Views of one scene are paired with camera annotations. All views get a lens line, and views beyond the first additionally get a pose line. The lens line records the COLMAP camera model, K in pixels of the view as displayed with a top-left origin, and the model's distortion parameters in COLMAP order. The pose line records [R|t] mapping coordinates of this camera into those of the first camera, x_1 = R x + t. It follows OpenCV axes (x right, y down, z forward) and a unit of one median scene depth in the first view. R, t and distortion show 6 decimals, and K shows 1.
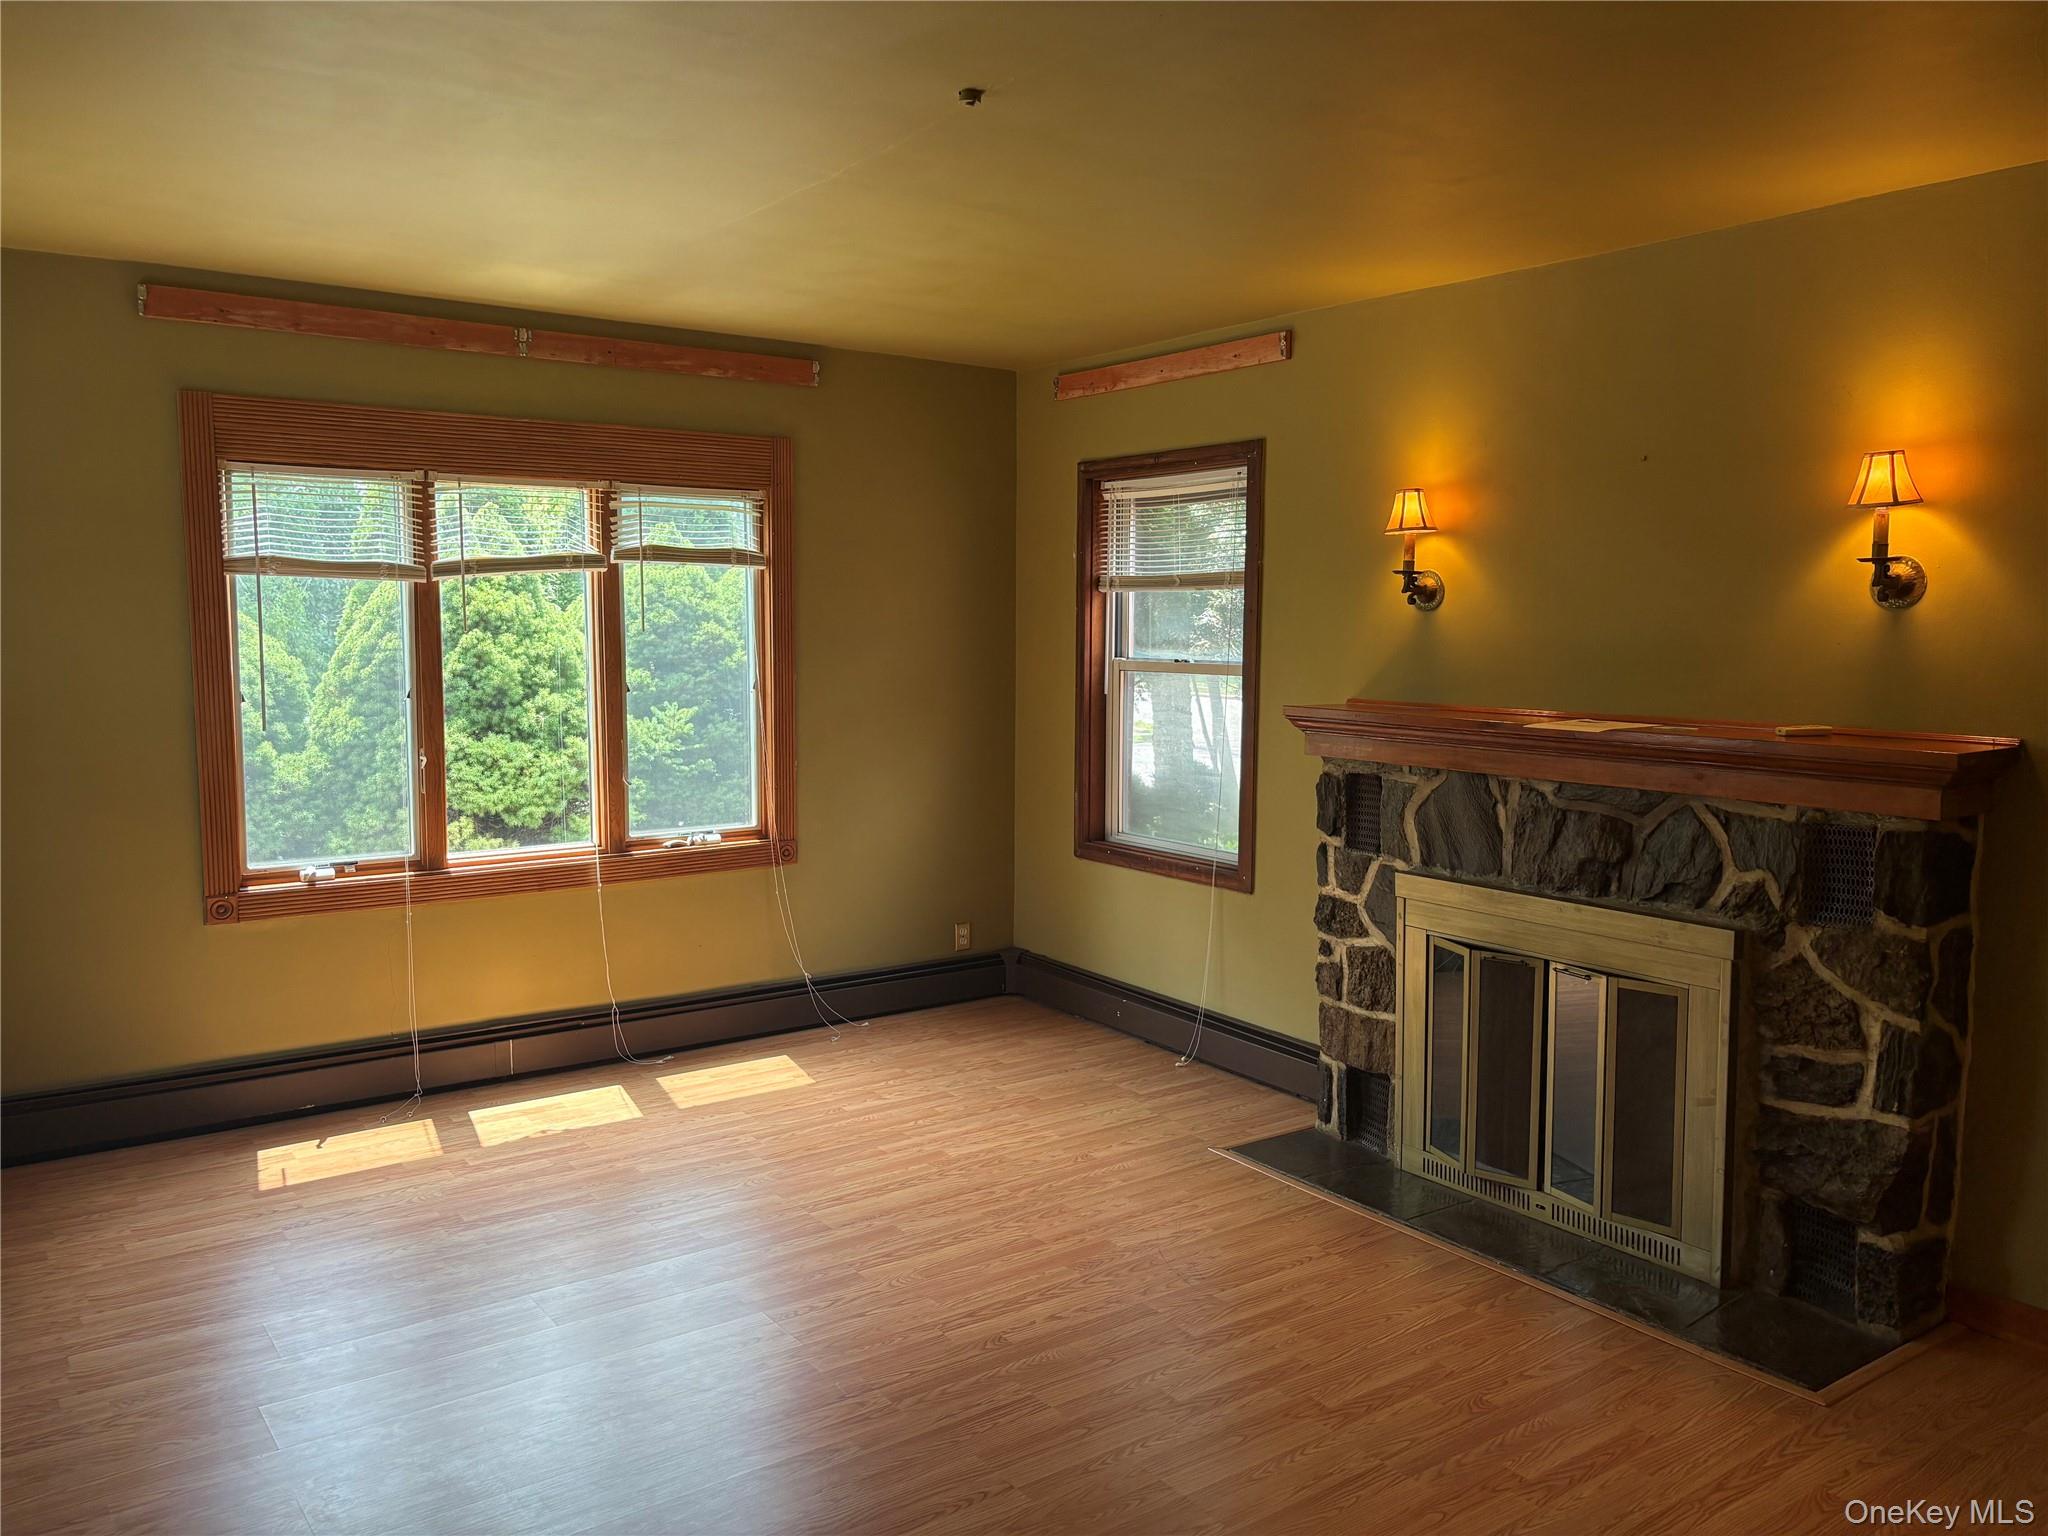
lens RADIAL K [[1542.3, 0, 1024.0], [0, 1542.3, 768.0], [0, 0, 1]] dist [0.007290, -0.000698]
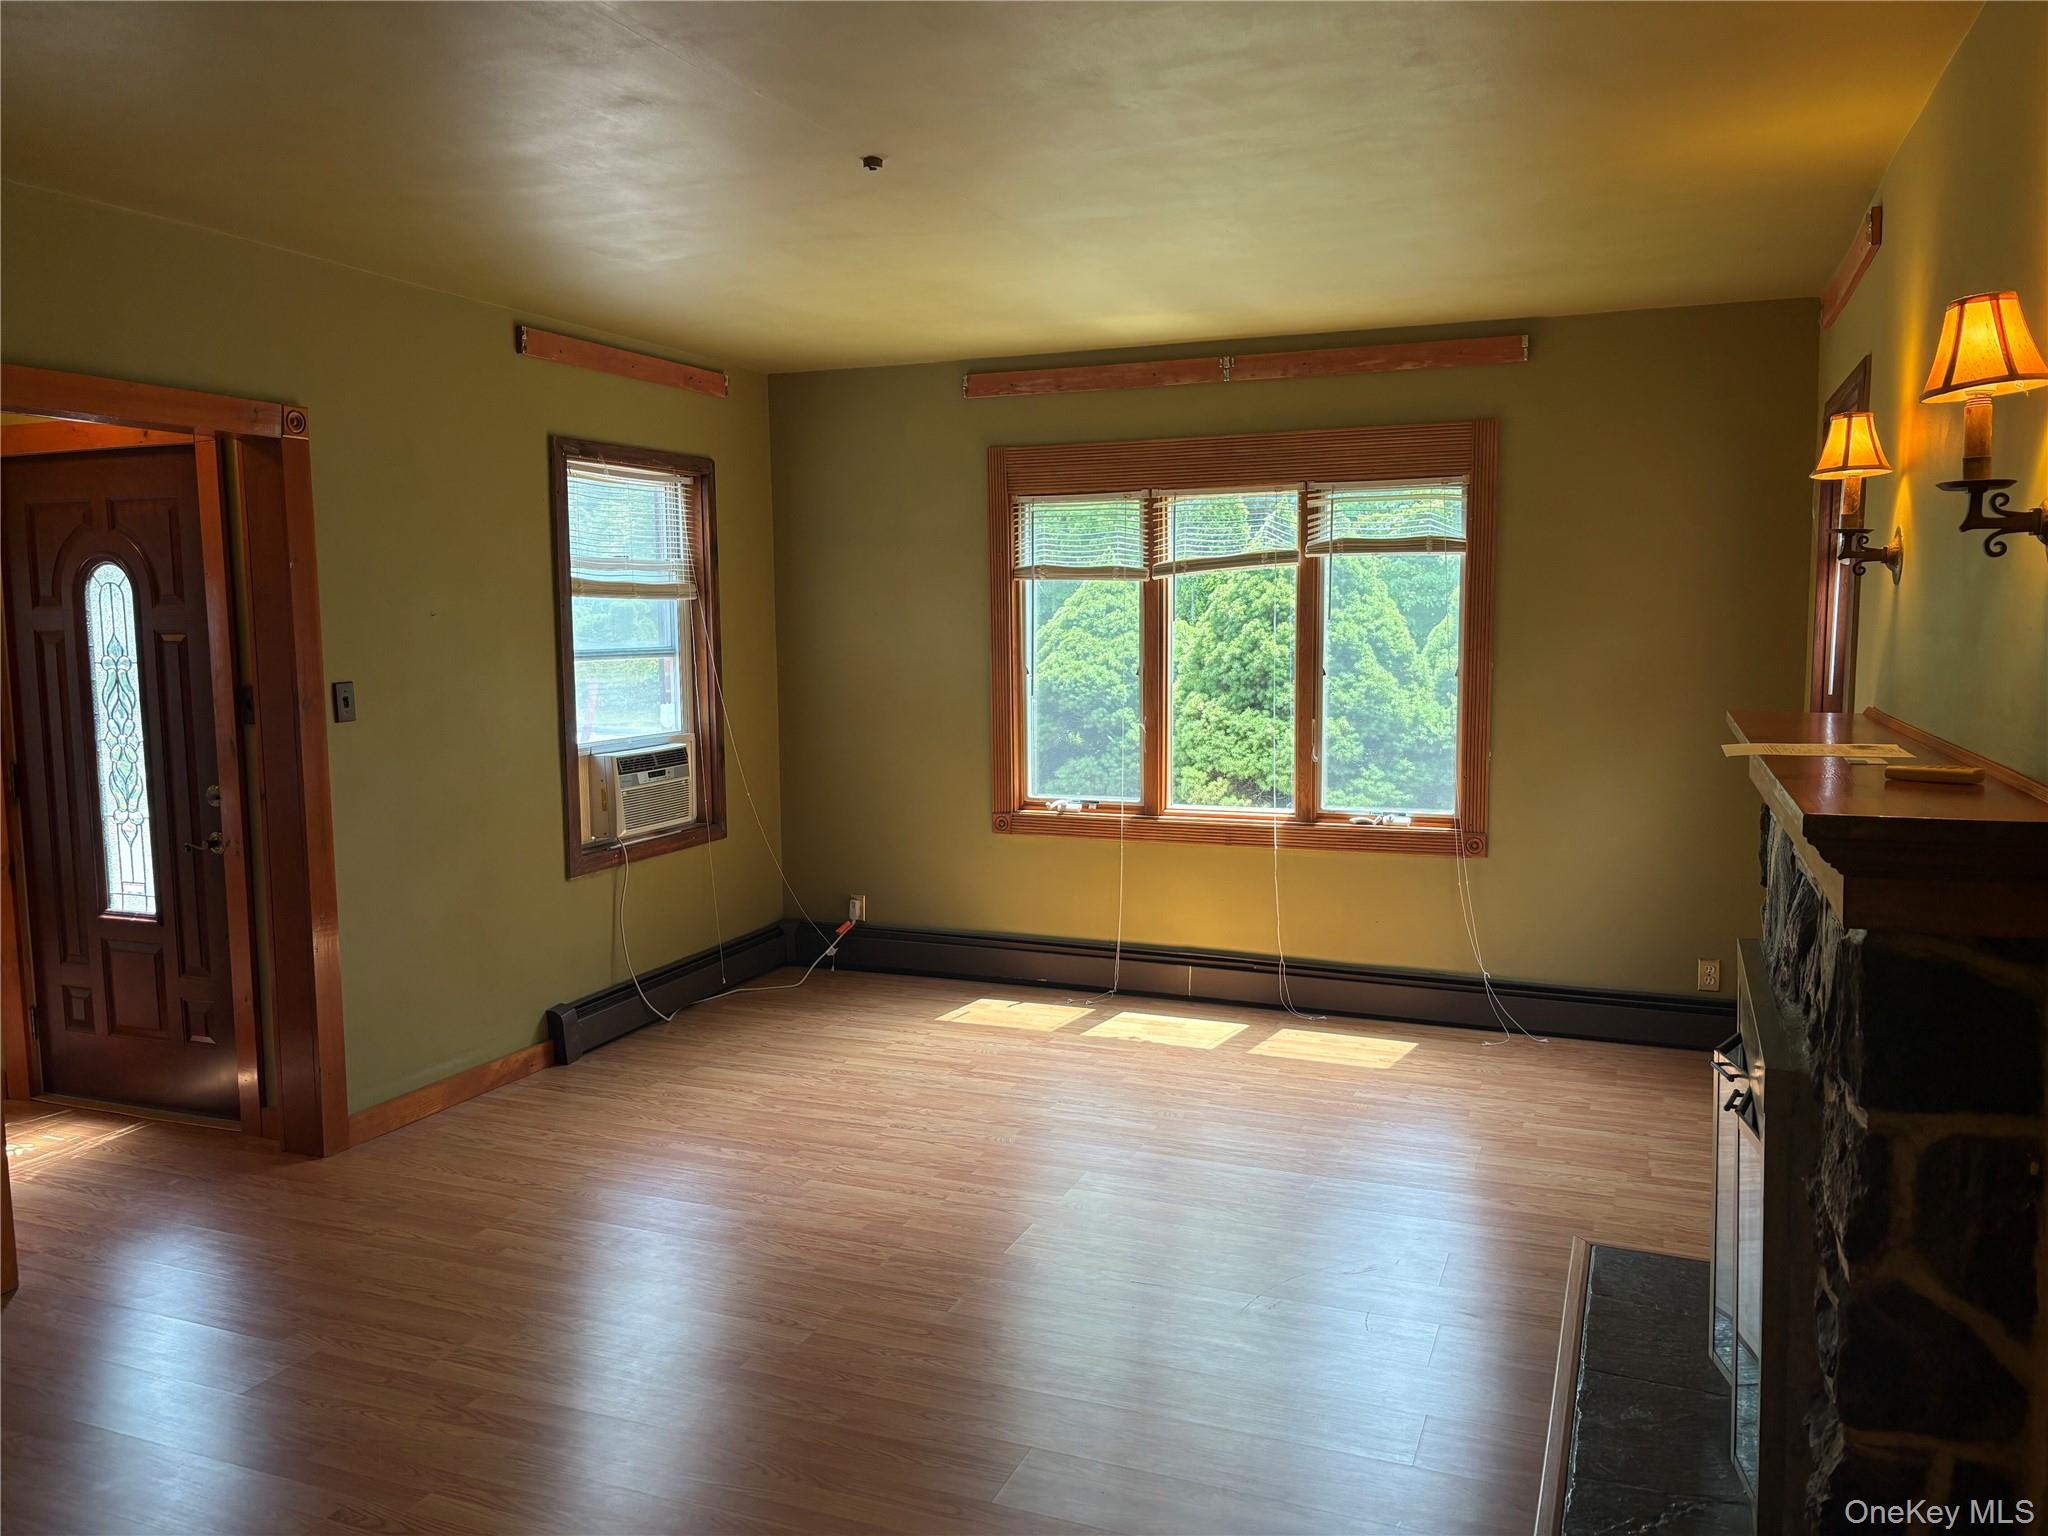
lens RADIAL K [[1543.3, 0, 1024.0], [0, 1543.3, 768.0], [0, 0, 1]] dist [0.176402, -0.278514]
pose [[0.524138, 0.077168, -0.848130, 0.618758], [-0.073209, 0.996282, 0.045406, -0.020563], [0.848481, 0.038292, 0.527839, 0.270239]]
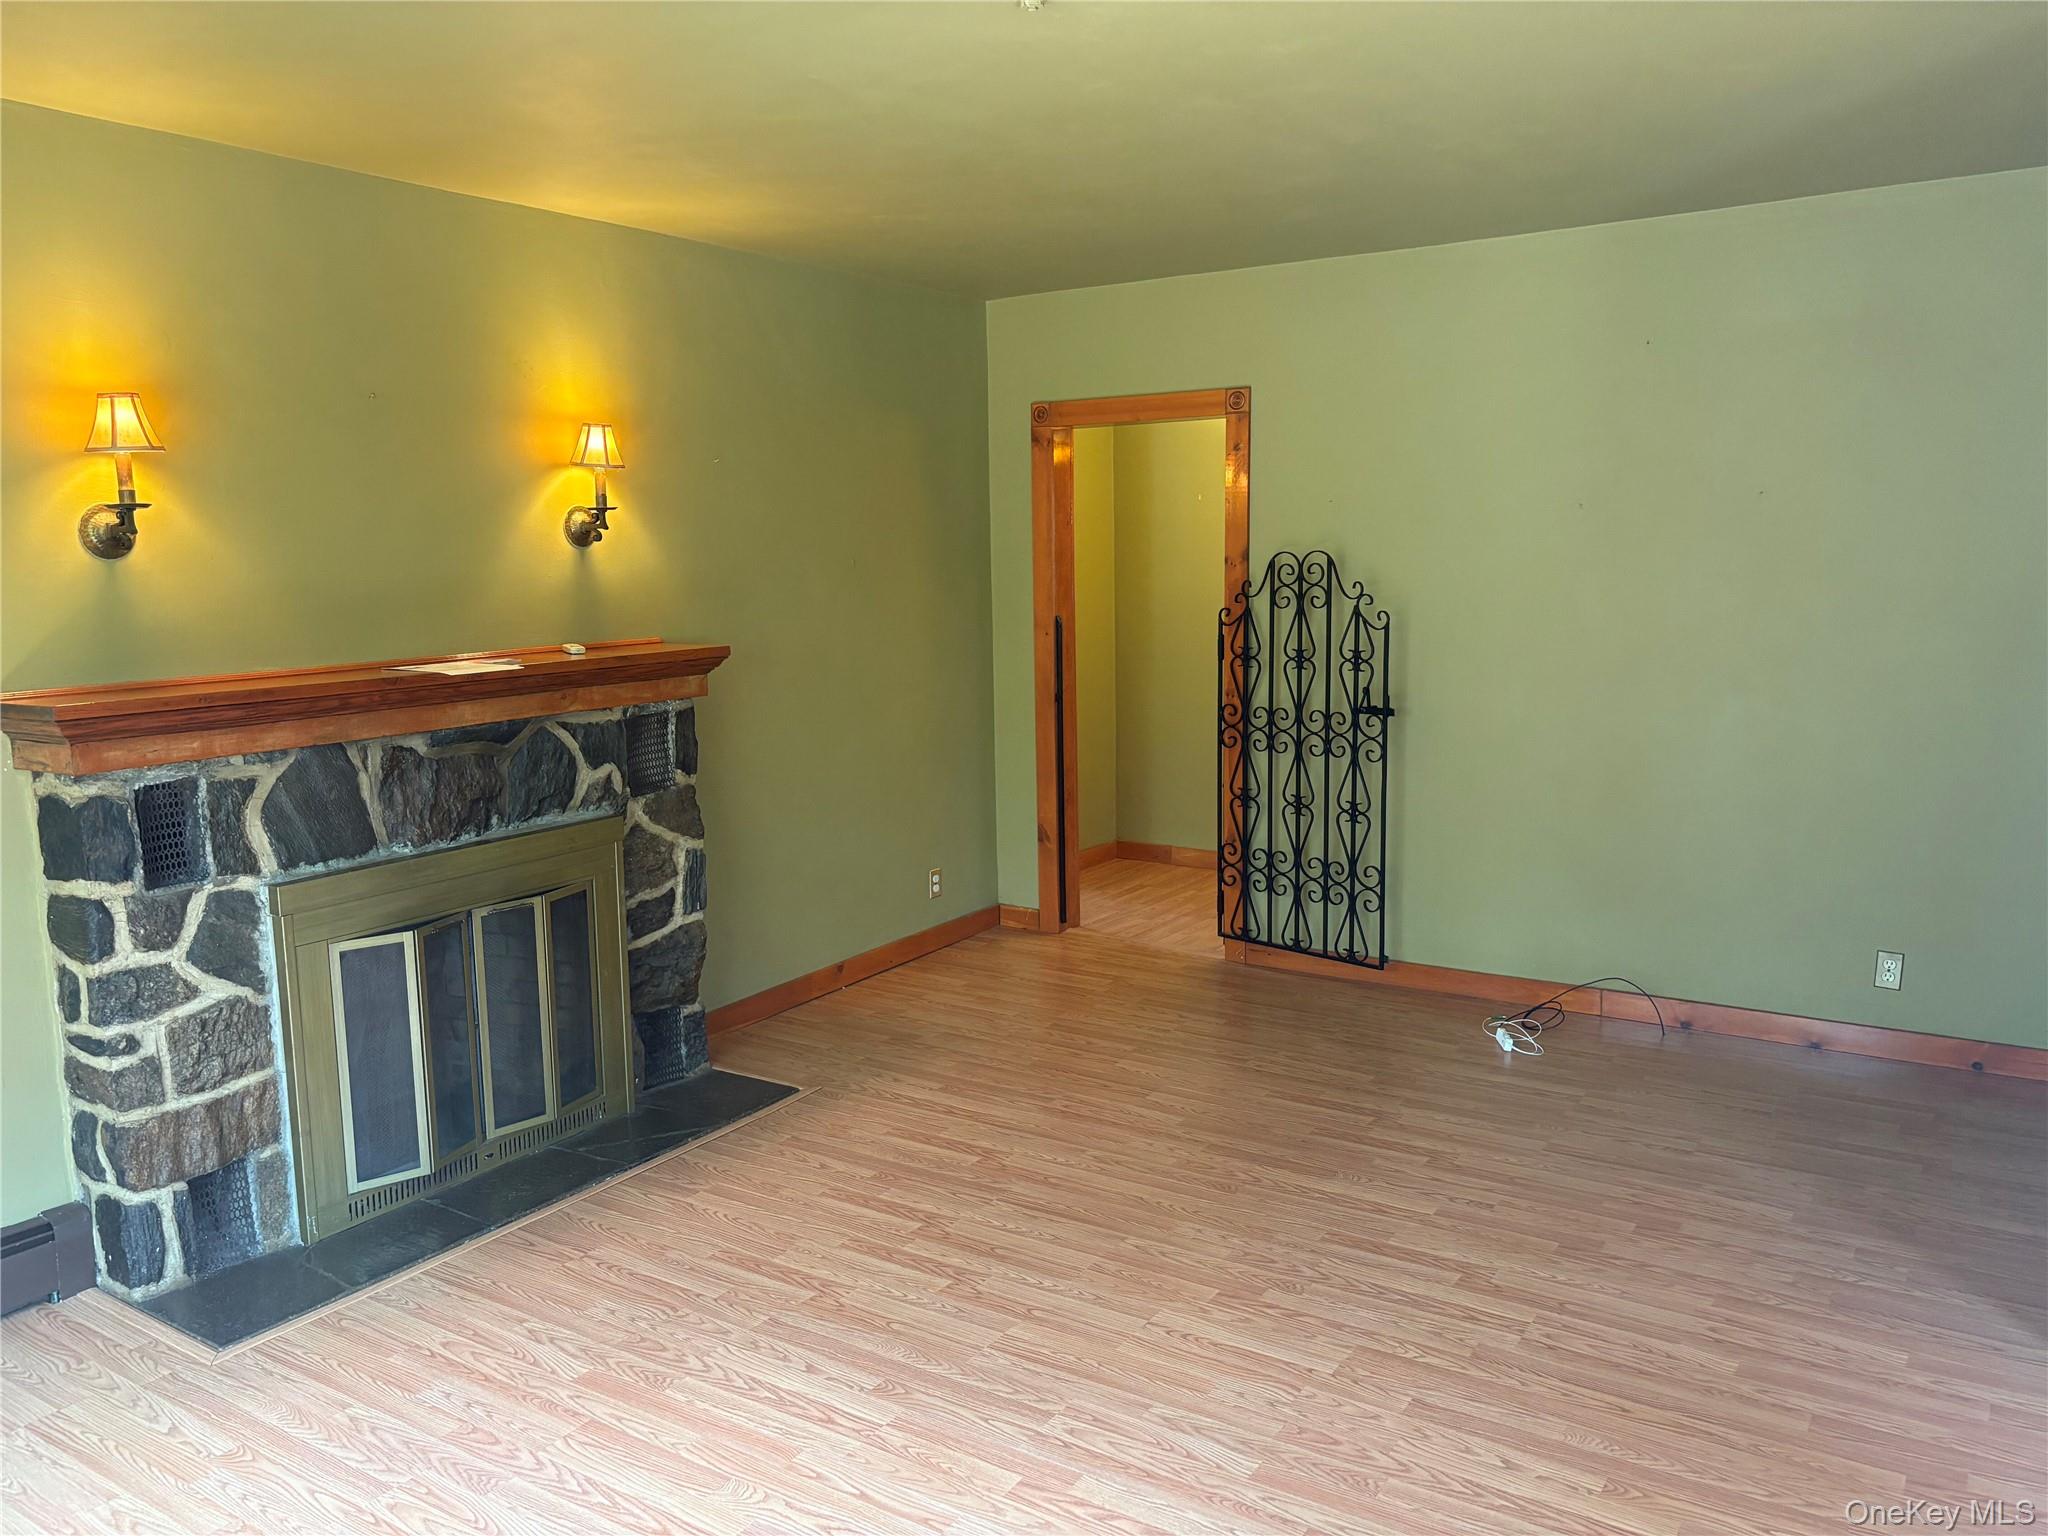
lens RADIAL K [[1542.3, 0, 1024.0], [0, 1542.3, 768.0], [0, 0, 1]] dist [0.007290, -0.000698]
pose [[-0.343710, -0.134956, 0.929328, -0.553192], [0.113299, 0.976431, 0.183699, -0.084625], [-0.932216, 0.168431, -0.320319, 0.785096]]
